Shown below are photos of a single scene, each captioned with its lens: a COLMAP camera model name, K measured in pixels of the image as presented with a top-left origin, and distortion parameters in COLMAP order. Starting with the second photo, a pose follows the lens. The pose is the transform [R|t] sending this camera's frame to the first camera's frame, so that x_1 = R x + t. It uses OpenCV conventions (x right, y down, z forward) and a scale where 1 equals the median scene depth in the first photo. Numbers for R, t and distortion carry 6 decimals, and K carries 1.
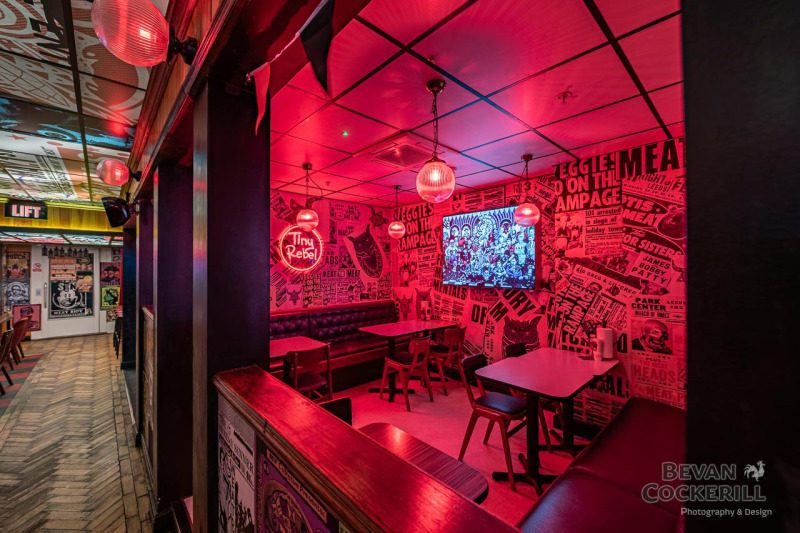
lens RADIAL K [[324.7, 0, 387.8], [0, 324.7, 263.4], [0, 0, 1]] dist [0.000813, -0.000055]
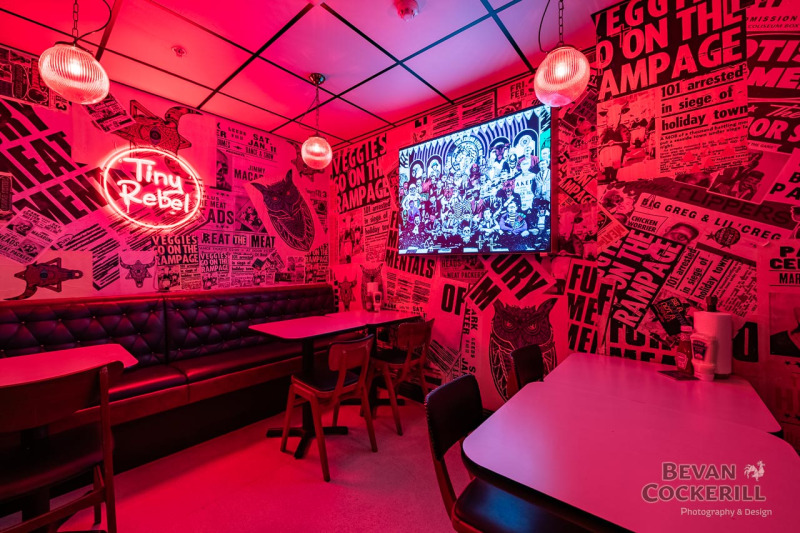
lens RADIAL K [[326.7, 0, 399.8], [0, 326.7, 263.6], [0, 0, 1]] dist [-0.002295, -0.000799]
pose [[0.990664, 0.002636, 0.136303, 0.095750], [-0.004037, 0.999942, 0.010008, 0.086739], [-0.136269, -0.010465, 0.990617, 0.407794]]
